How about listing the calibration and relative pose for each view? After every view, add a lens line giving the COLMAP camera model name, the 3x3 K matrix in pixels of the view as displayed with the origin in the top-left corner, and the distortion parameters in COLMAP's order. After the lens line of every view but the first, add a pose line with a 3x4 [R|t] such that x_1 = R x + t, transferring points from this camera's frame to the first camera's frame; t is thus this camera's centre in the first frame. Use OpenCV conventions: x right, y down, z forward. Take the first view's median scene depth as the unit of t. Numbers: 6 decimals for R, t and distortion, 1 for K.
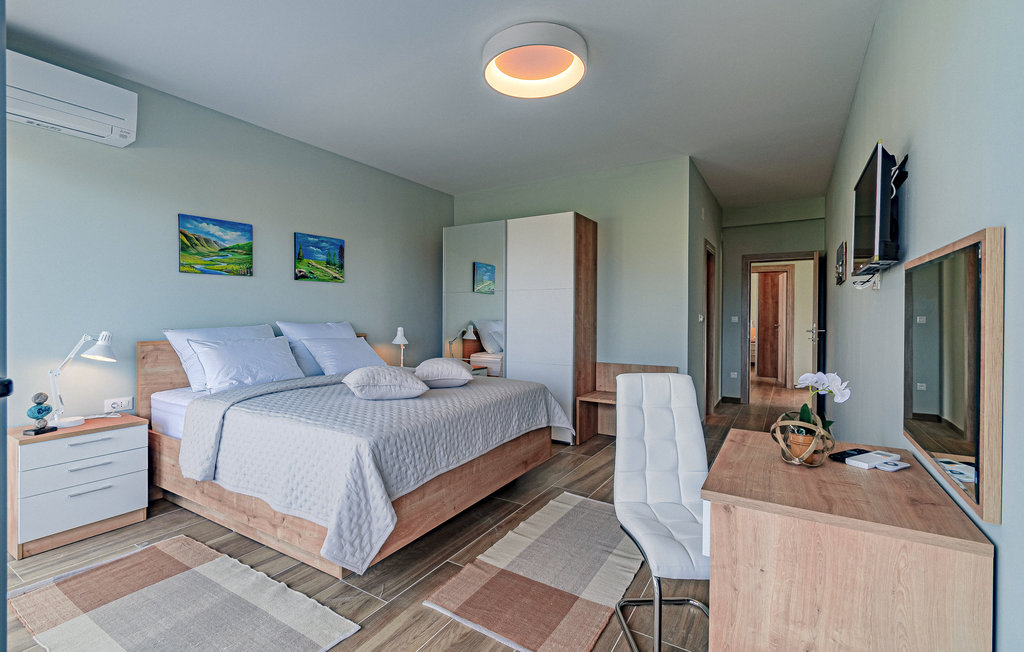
lens RADIAL K [[456.1, 0, 499.5], [0, 456.1, 322.6], [0, 0, 1]] dist [0.002012, 0.000100]
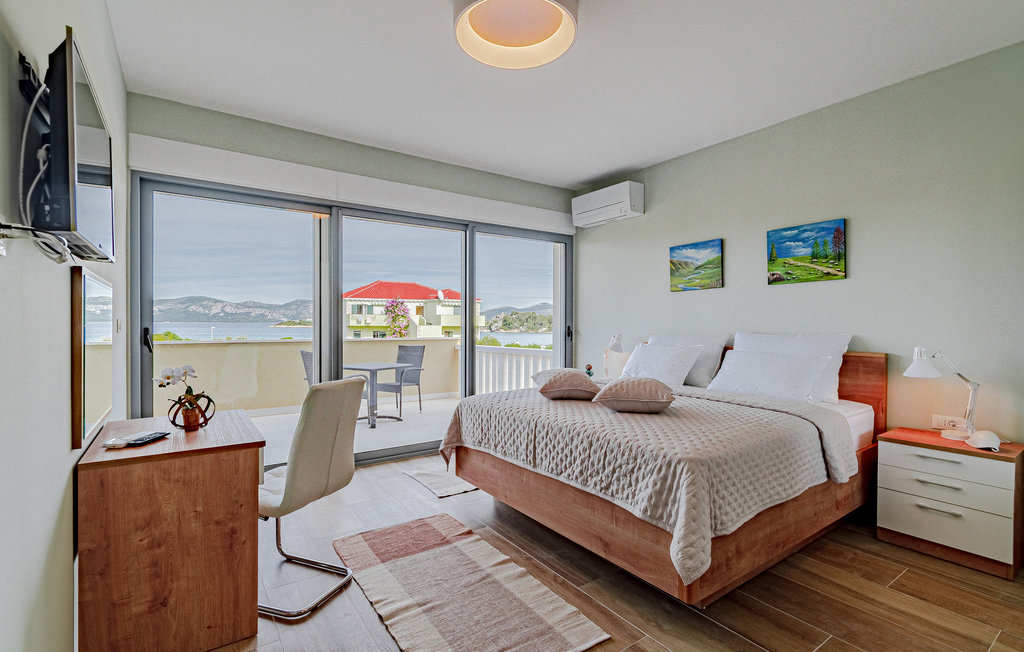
lens RADIAL K [[456.1, 0, 499.5], [0, 456.1, 322.6], [0, 0, 1]] dist [0.002012, 0.000100]
pose [[-0.391036, -0.005135, -0.920361, 0.650550], [-0.016786, 0.999858, 0.001553, -0.014240], [0.920222, 0.016057, -0.391067, 0.983649]]
